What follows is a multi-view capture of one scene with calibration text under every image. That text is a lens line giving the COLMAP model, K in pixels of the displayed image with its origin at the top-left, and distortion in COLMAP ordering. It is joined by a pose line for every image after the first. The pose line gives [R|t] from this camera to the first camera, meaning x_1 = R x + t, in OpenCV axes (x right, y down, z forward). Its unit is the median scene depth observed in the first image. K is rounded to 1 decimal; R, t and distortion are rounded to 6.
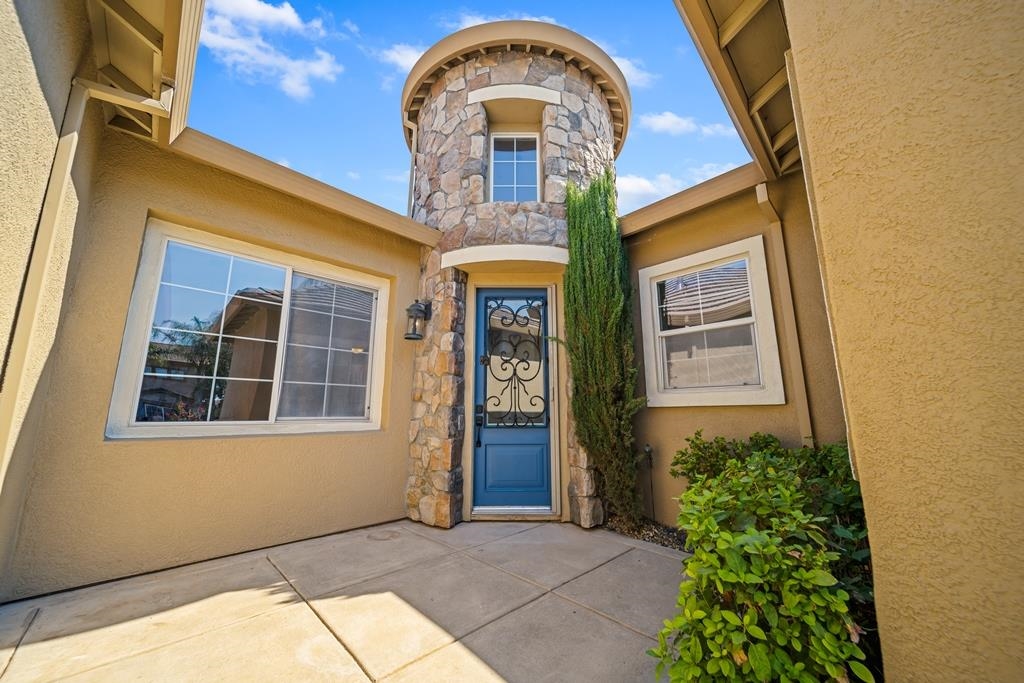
lens RADIAL K [[369.7, 0, 512.0], [0, 369.7, 341.5], [0, 0, 1]] dist [0.000378, 0.000002]
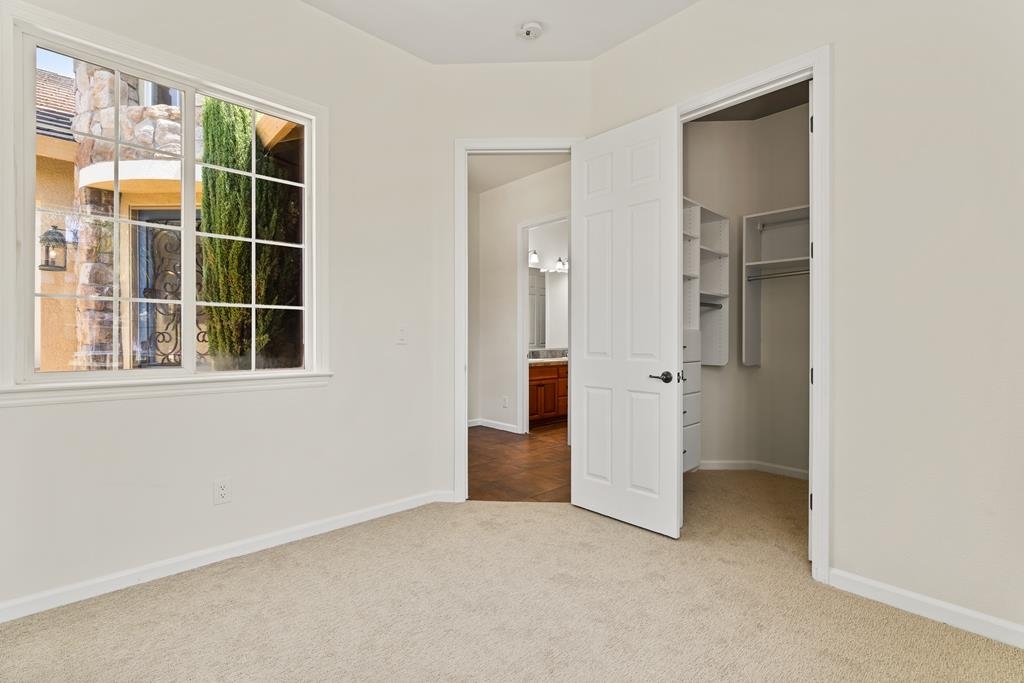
lens RADIAL K [[472.1, 0, 512.0], [0, 472.1, 341.5], [0, 0, 1]] dist [-0.004666, -0.000160]
pose [[0.999596, 0.001400, -0.028379, 0.889989], [0.004078, 0.981370, 0.192086, -0.053457], [0.028119, -0.192124, 0.980968, -0.131821]]
